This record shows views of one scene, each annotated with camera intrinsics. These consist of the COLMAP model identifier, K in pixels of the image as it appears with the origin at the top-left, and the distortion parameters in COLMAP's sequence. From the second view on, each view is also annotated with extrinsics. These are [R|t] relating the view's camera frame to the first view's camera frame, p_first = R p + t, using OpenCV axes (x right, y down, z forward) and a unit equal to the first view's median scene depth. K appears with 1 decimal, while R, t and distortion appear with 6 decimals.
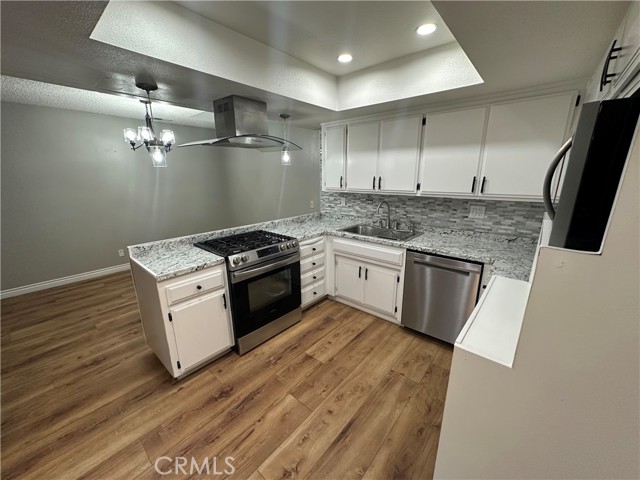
lens RADIAL K [[255.1, 0, 319.8], [0, 255.1, 239.8], [0, 0, 1]] dist [-0.002112, 0.000892]
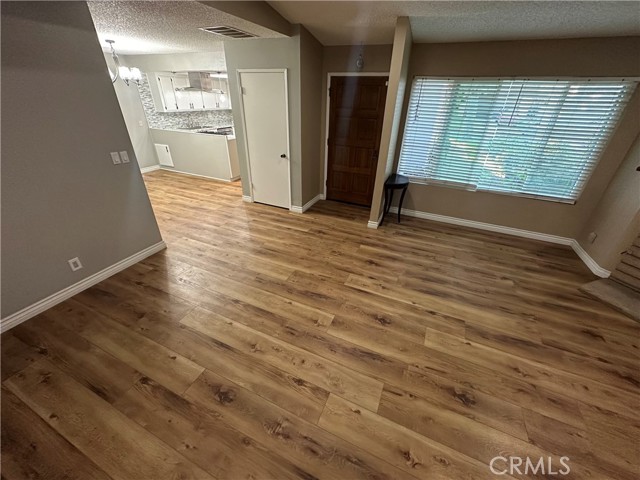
lens RADIAL K [[255.1, 0, 319.6], [0, 255.1, 239.9], [0, 0, 1]] dist [-0.002112, 0.000892]
pose [[-0.287539, -0.474700, 0.831854, -3.177388], [0.218096, 0.813263, 0.539479, -0.261399], [-0.932607, 0.336545, -0.130314, 0.689575]]
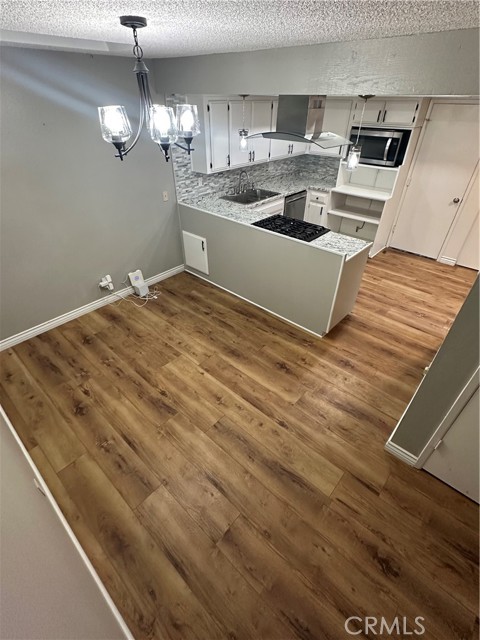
lens RADIAL K [[303.2, 0, 239.2], [0, 303.2, 318.9], [0, 0, 1]] dist [-0.003722, 0.000261]
pose [[0.026154, -0.587839, 0.808555, -1.705908], [0.247580, 0.787442, 0.564481, -0.519571], [-0.968514, 0.185419, 0.166132, 1.094639]]
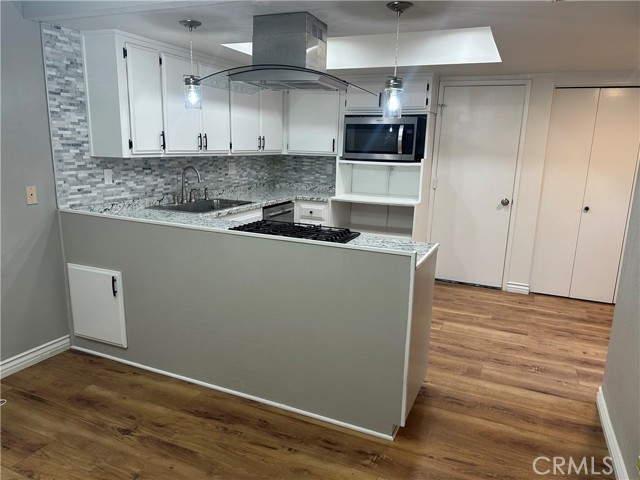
lens RADIAL K [[458.4, 0, 318.4], [0, 458.4, 243.2], [0, 0, 1]] dist [0.035531, -0.044109]
pose [[-0.290816, -0.207305, 0.934051, -1.413778], [0.215416, 0.936993, 0.275028, -0.276286], [-0.932213, 0.281191, -0.227836, 1.228727]]
